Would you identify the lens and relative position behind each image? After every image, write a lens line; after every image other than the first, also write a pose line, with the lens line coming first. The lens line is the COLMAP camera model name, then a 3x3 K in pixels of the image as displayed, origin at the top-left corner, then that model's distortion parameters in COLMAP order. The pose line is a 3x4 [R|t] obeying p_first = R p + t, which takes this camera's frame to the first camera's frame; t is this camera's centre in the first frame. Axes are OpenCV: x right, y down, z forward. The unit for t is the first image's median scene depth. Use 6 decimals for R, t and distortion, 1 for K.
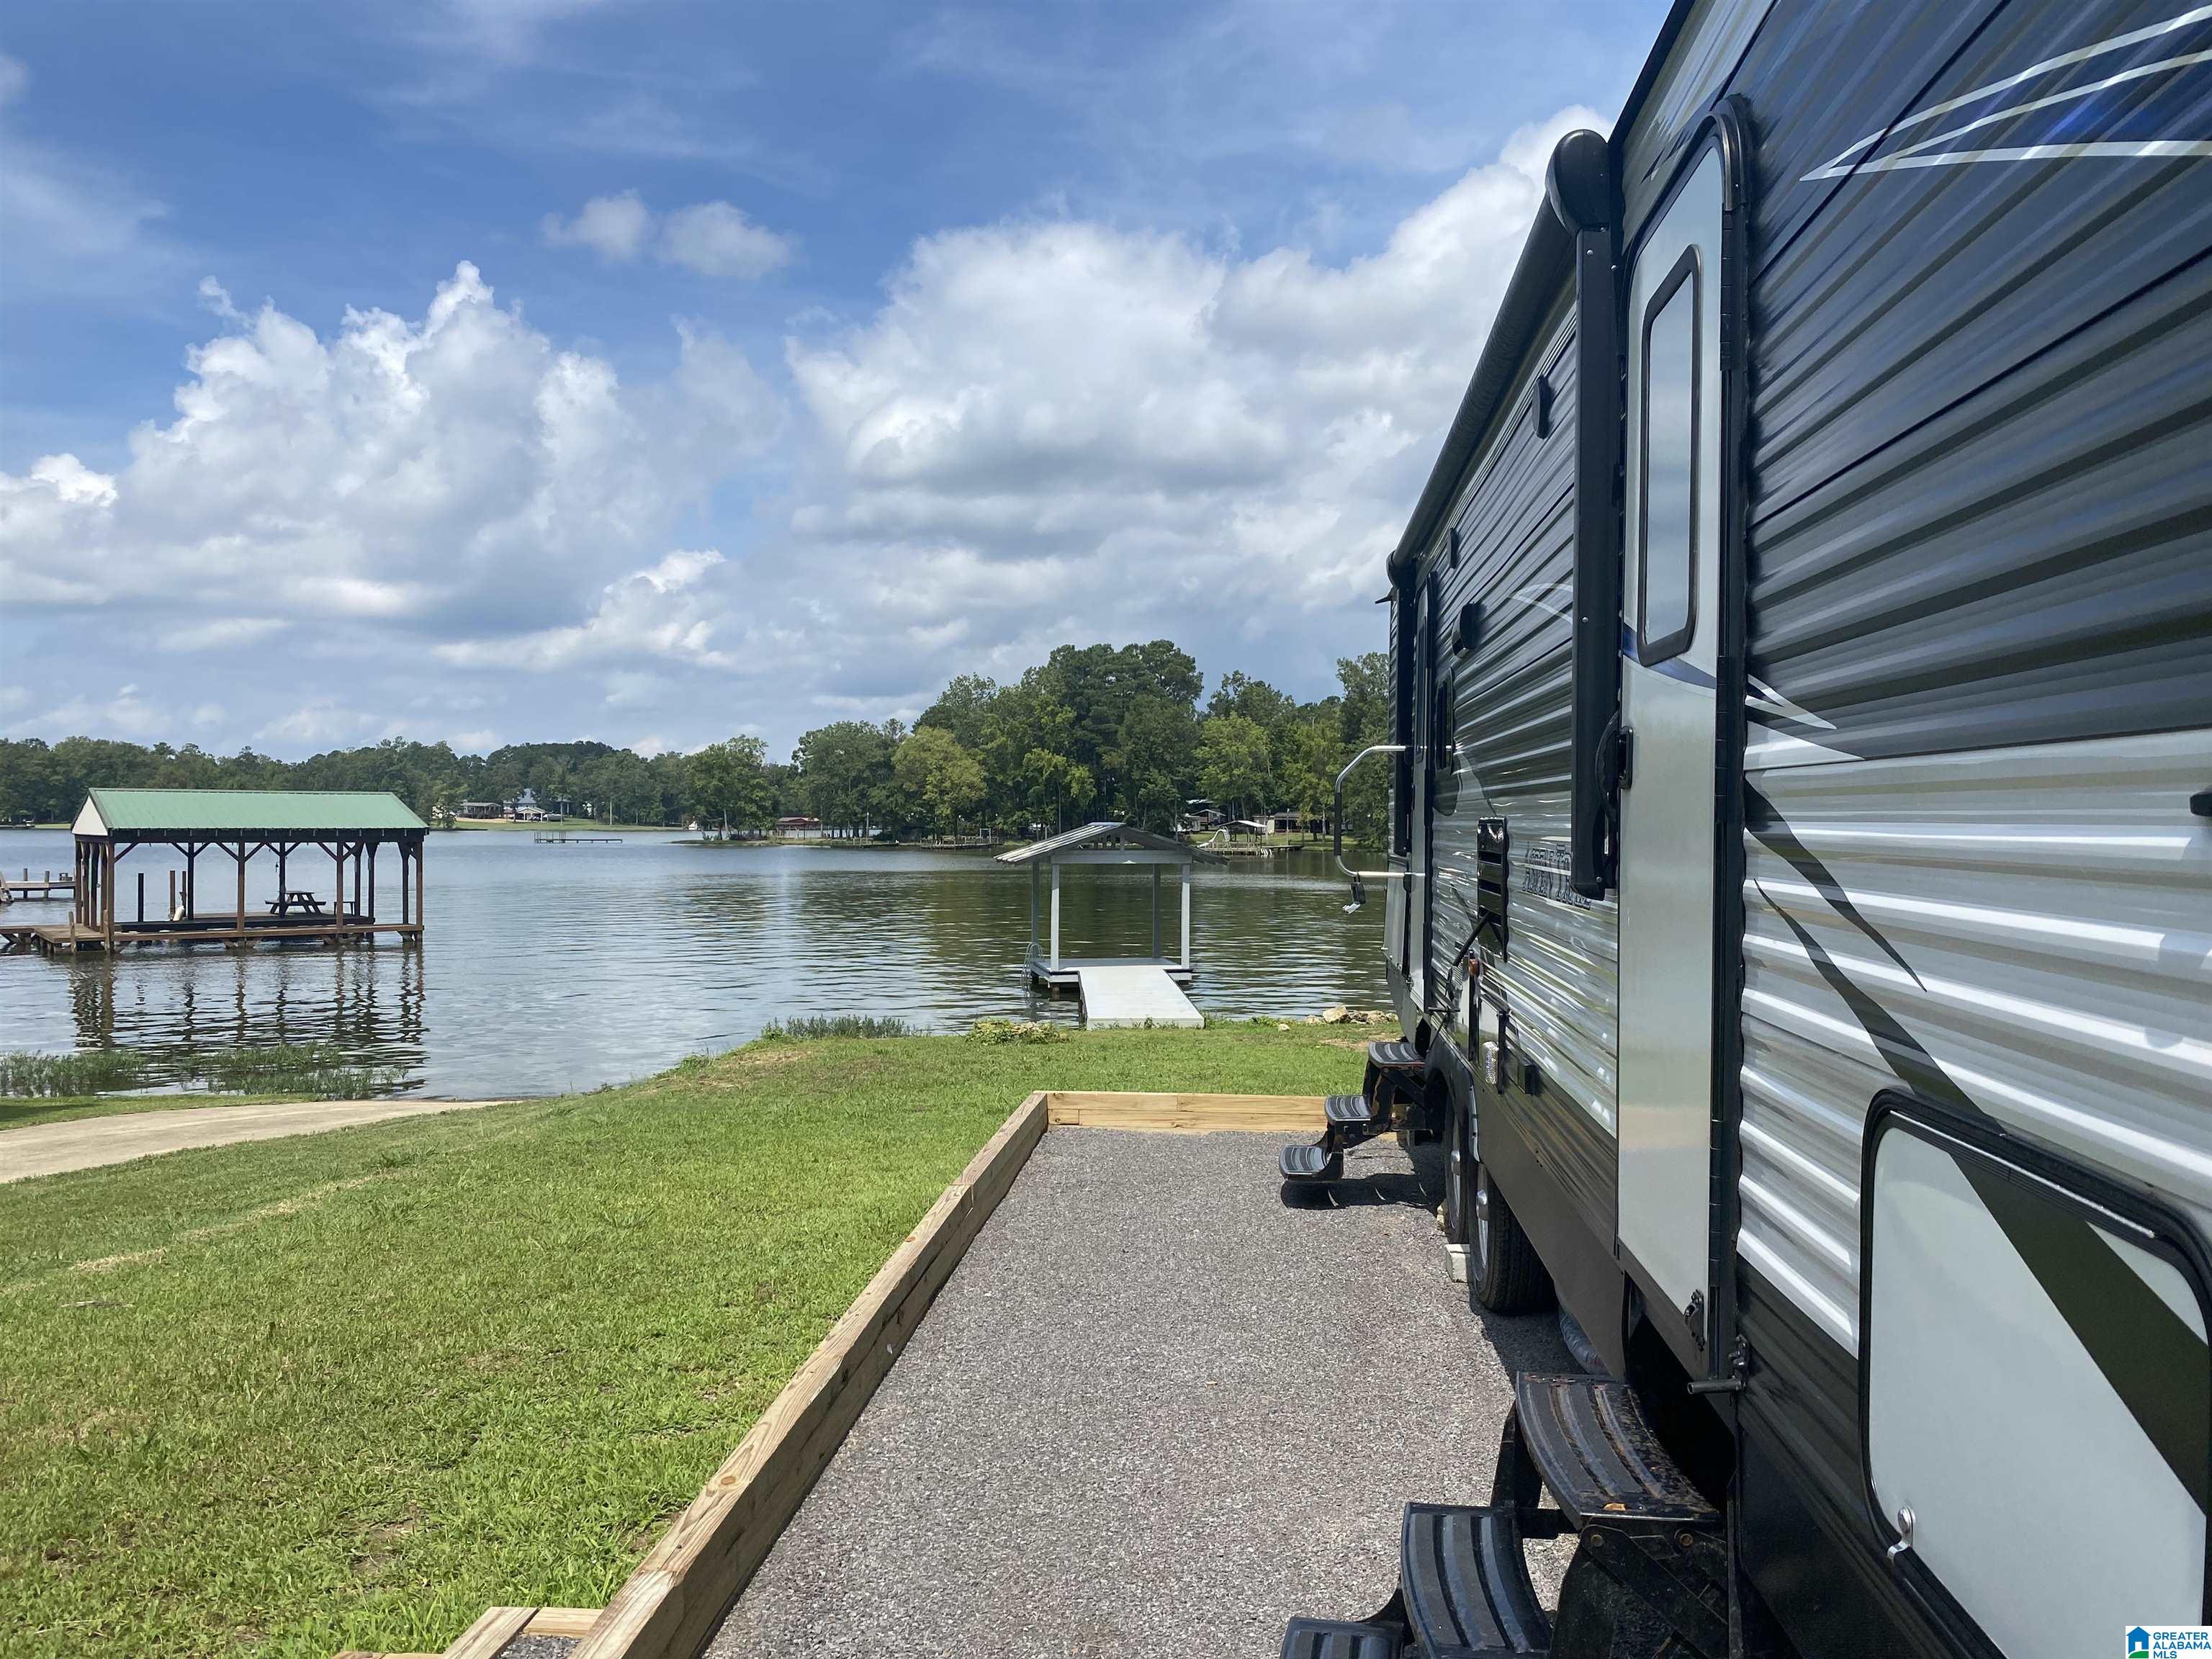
lens RADIAL K [[1681.0, 0, 1109.6], [0, 1681.0, 821.5], [0, 0, 1]] dist [0.071856, -0.098959]
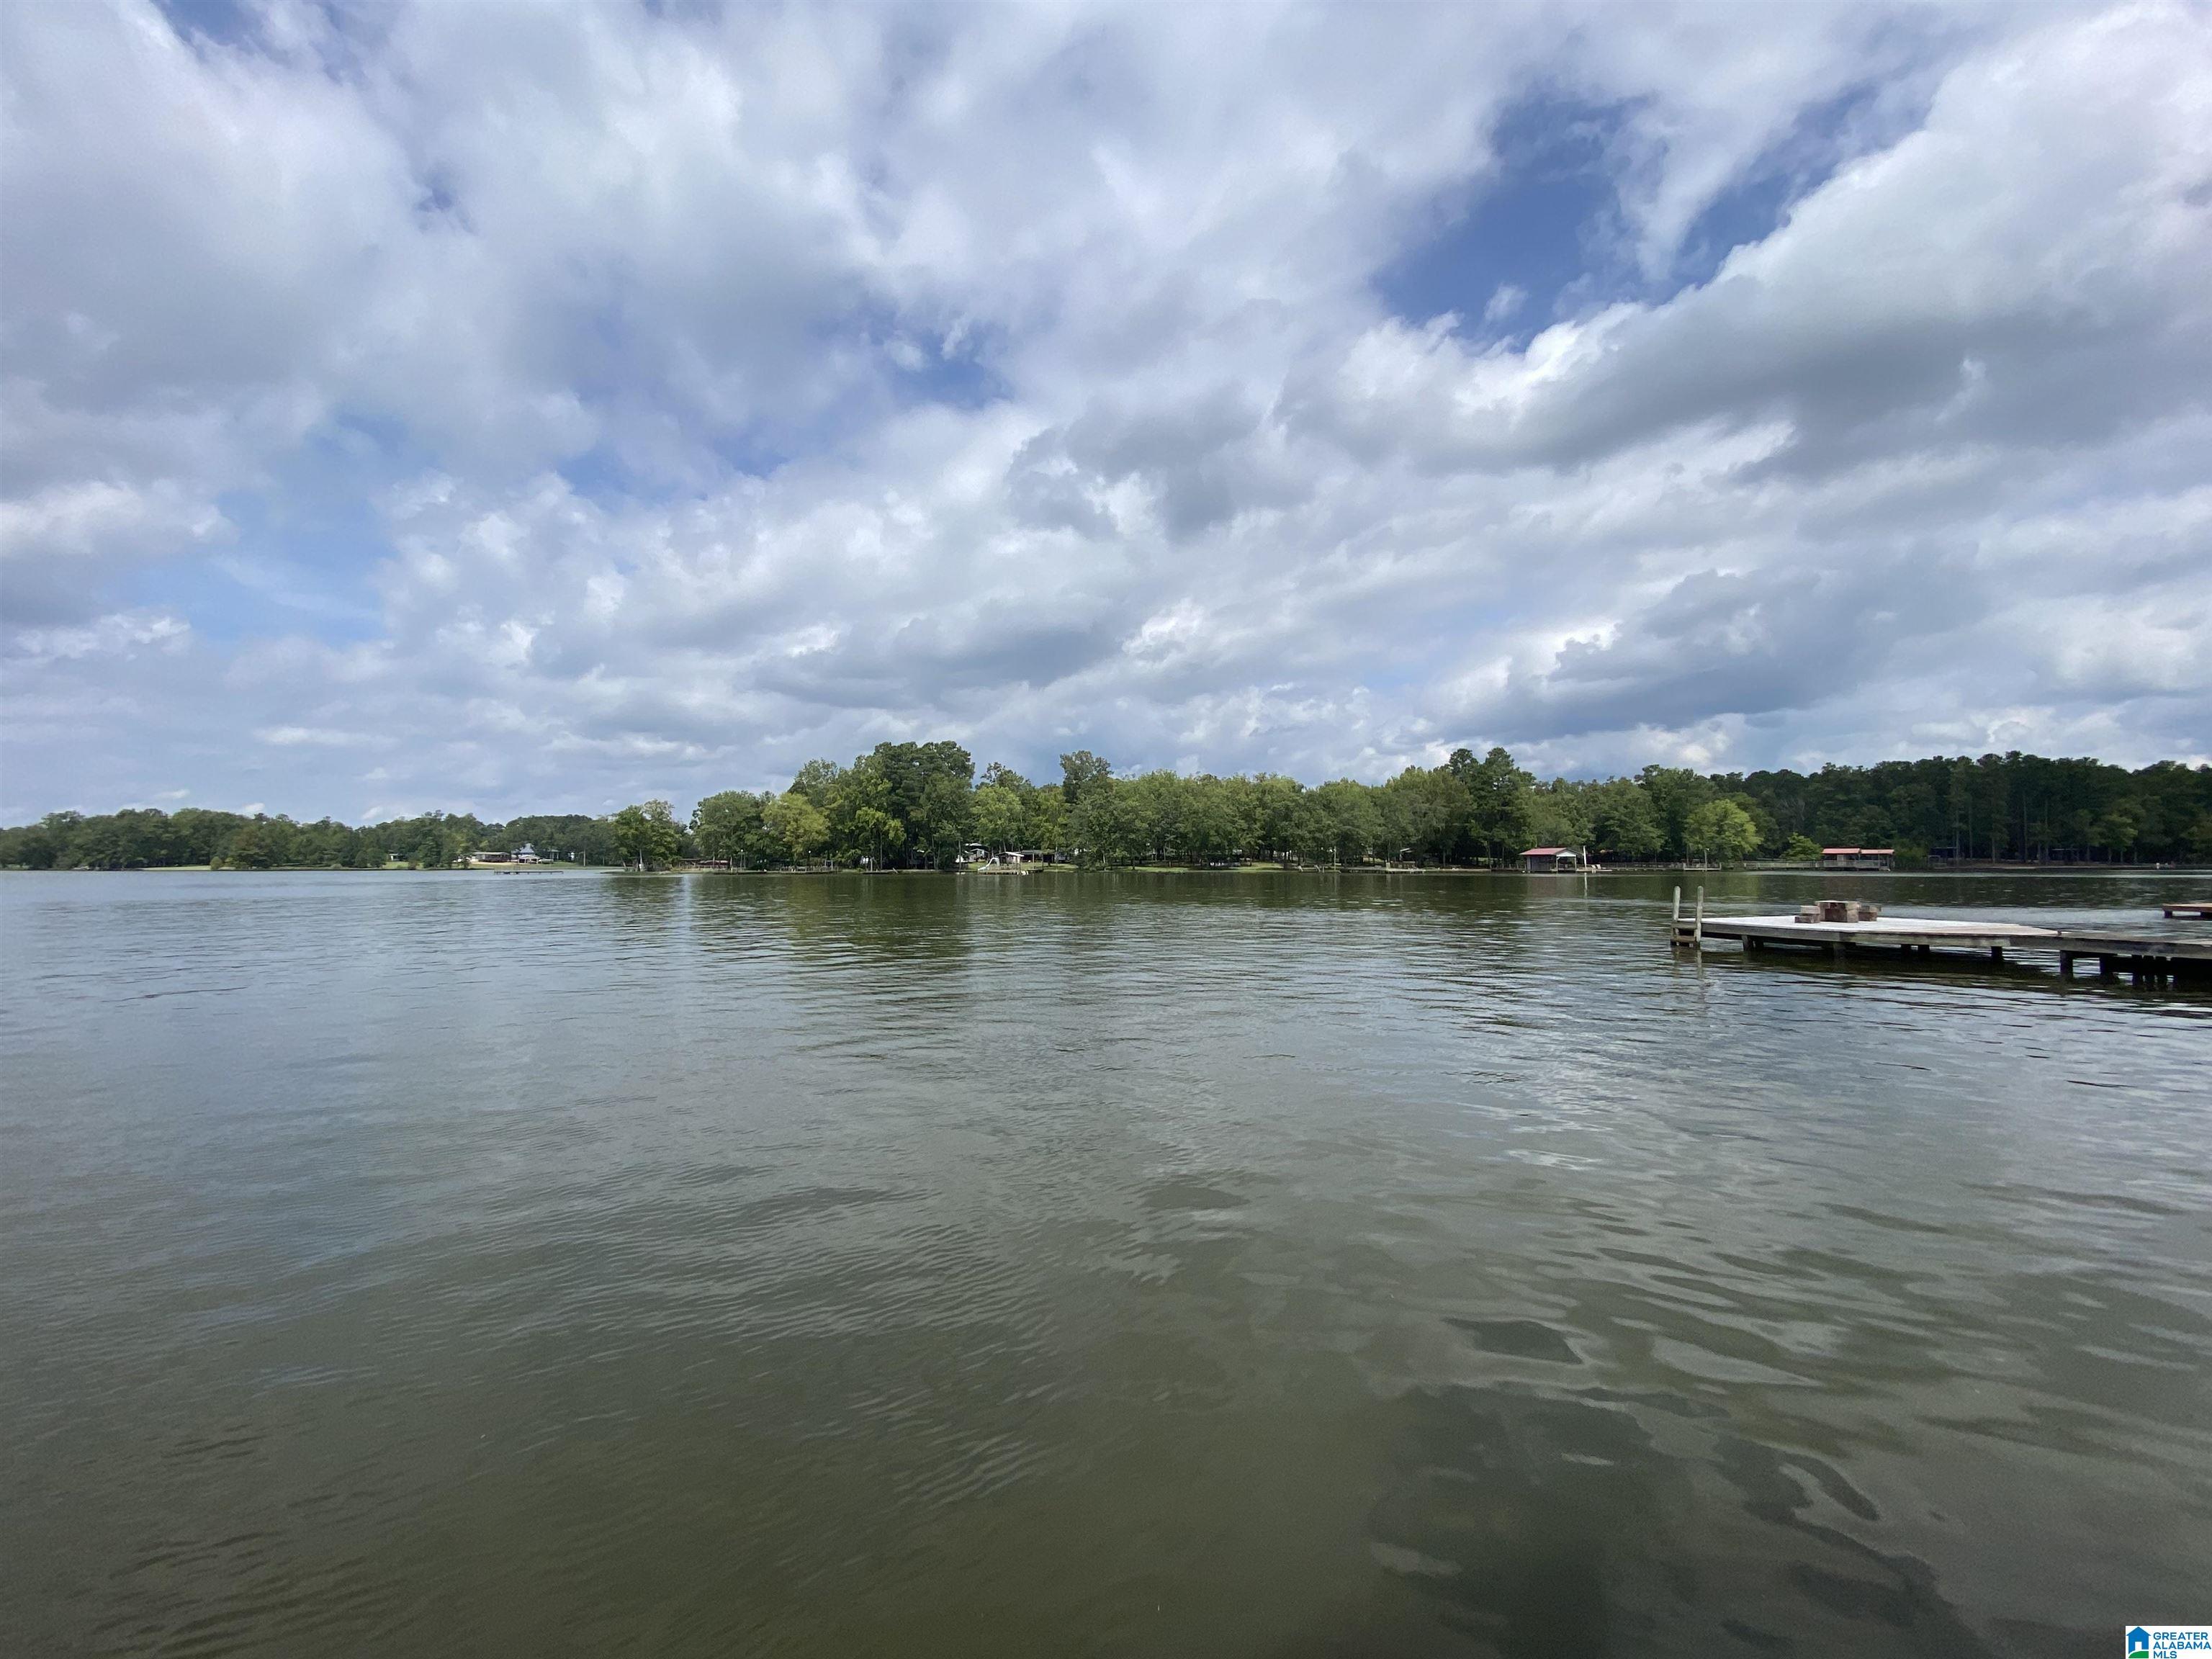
lens RADIAL K [[897.2, 0, 1124.0], [0, 897.2, 808.8], [0, 0, 1]] dist [-0.002916, -0.006923]
pose [[0.972628, 0.005029, 0.232311, -0.014303], [0.009098, 0.998175, -0.059701, 0.025486], [-0.232188, 0.060181, 0.970807, 0.553601]]
